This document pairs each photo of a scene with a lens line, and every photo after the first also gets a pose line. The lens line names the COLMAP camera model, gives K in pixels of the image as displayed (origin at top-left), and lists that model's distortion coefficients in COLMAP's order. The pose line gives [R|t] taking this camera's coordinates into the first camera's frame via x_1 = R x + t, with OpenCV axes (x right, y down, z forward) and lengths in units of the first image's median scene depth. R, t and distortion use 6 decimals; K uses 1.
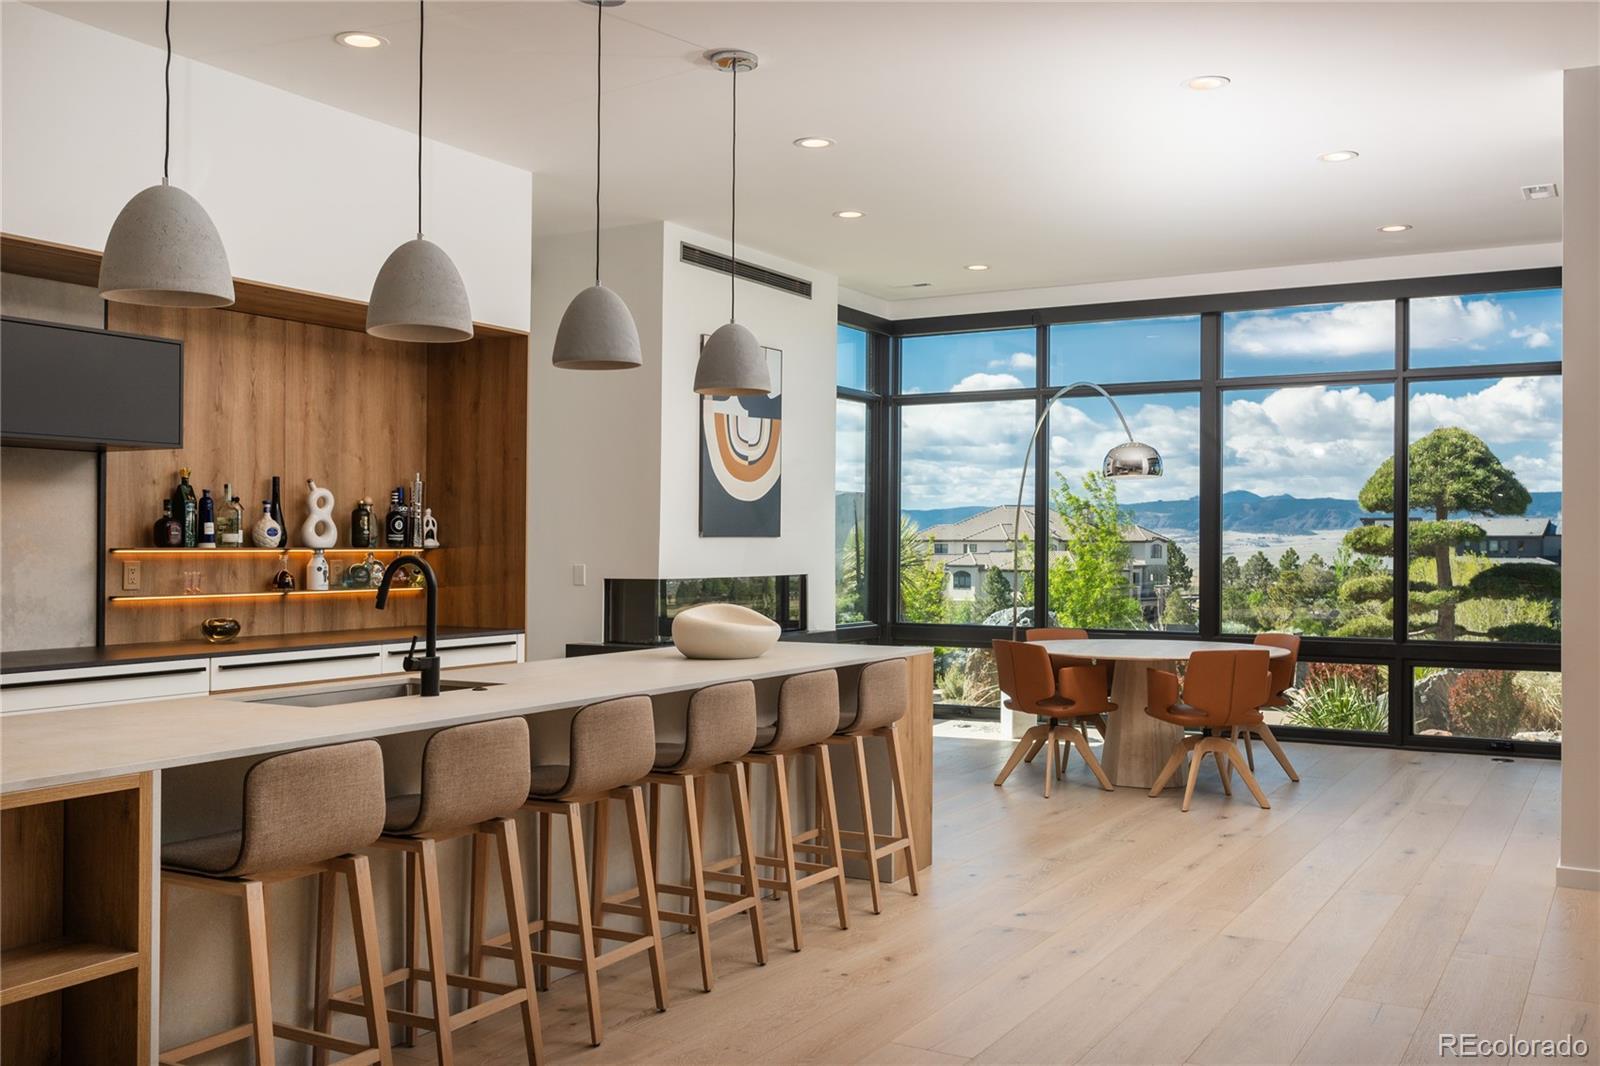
lens RADIAL K [[1473.7, 0, 800.9], [0, 1473.7, 531.8], [0, 0, 1]] dist [-0.008320, 0.000000]
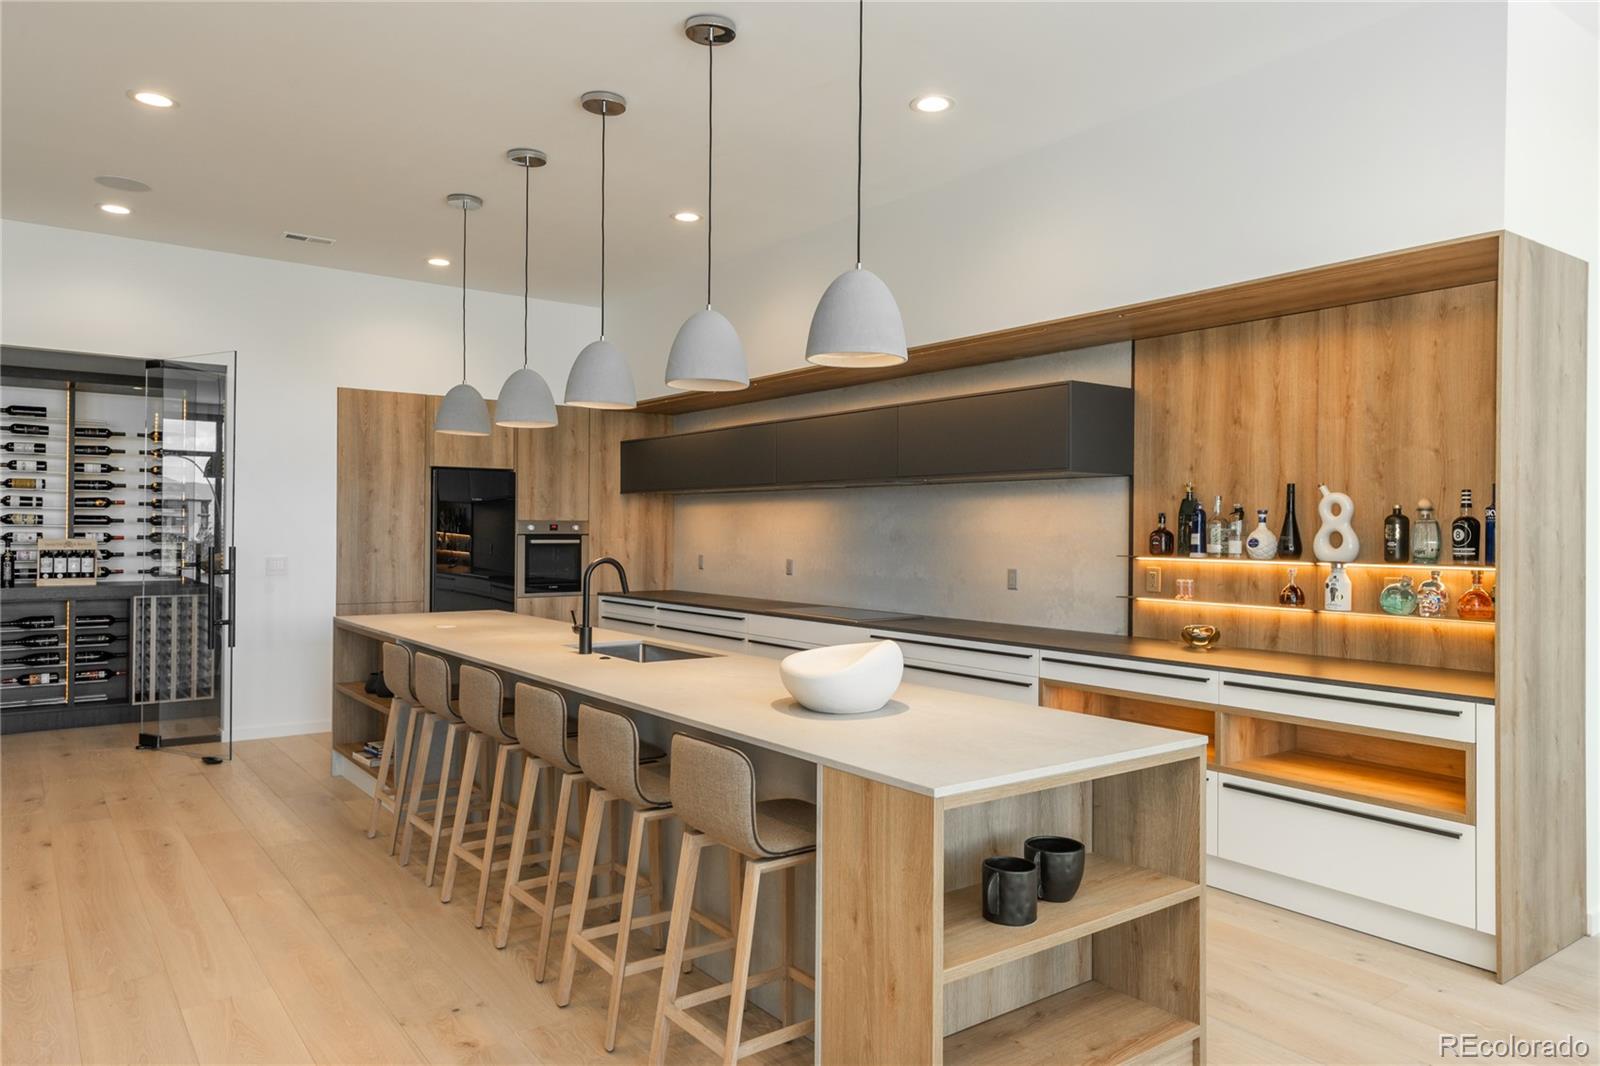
lens RADIAL K [[1049.2, 0, 804.3], [0, 1049.2, 533.7], [0, 0, 1]] dist [-0.005891, -0.000726]
pose [[-0.420455, -0.005490, -0.907297, 0.353504], [-0.003439, 0.999984, -0.004457, -0.001607], [0.907307, 0.001246, -0.420467, 0.940807]]
